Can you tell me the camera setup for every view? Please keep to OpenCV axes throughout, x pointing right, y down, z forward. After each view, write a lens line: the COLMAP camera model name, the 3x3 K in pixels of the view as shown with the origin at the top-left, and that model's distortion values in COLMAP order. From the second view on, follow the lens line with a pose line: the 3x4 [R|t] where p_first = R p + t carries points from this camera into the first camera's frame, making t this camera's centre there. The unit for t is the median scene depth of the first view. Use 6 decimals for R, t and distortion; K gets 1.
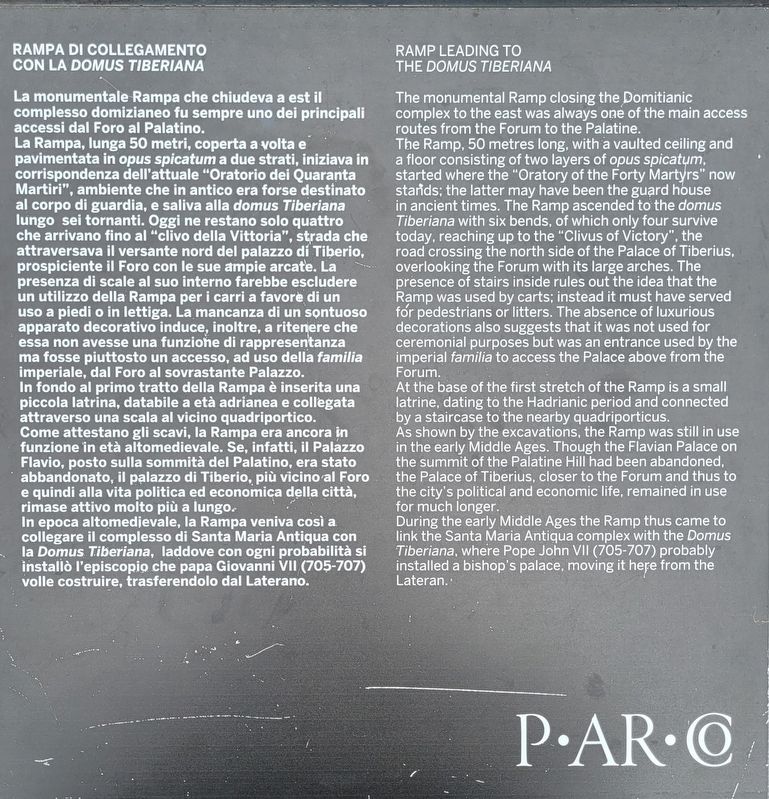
lens RADIAL K [[712.2, 0, 384.6], [0, 712.2, 399.6], [0, 0, 1]] dist [0.010101, 0.005313]
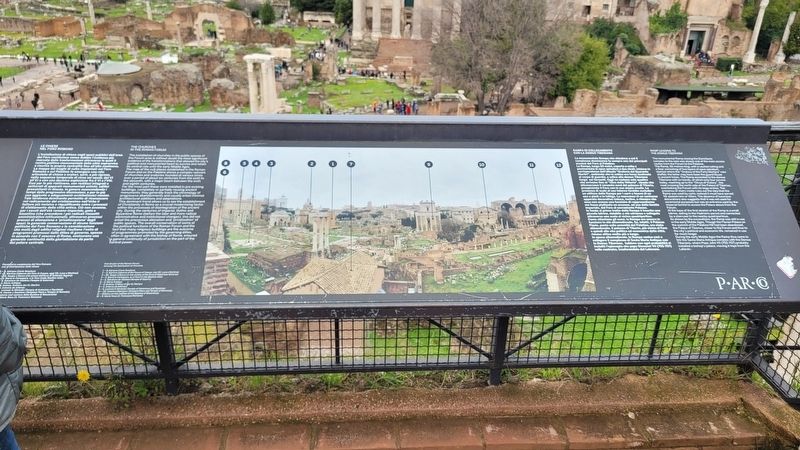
lens RADIAL K [[603.0, 0, 405.4], [0, 603.0, 225.4], [0, 0, 1]] dist [0.028165, -0.016162]
pose [[0.997081, -0.003123, 0.076293, -1.925910], [0.042171, 0.855481, -0.516114, 1.964582], [-0.063655, 0.517824, 0.853116, -2.104940]]
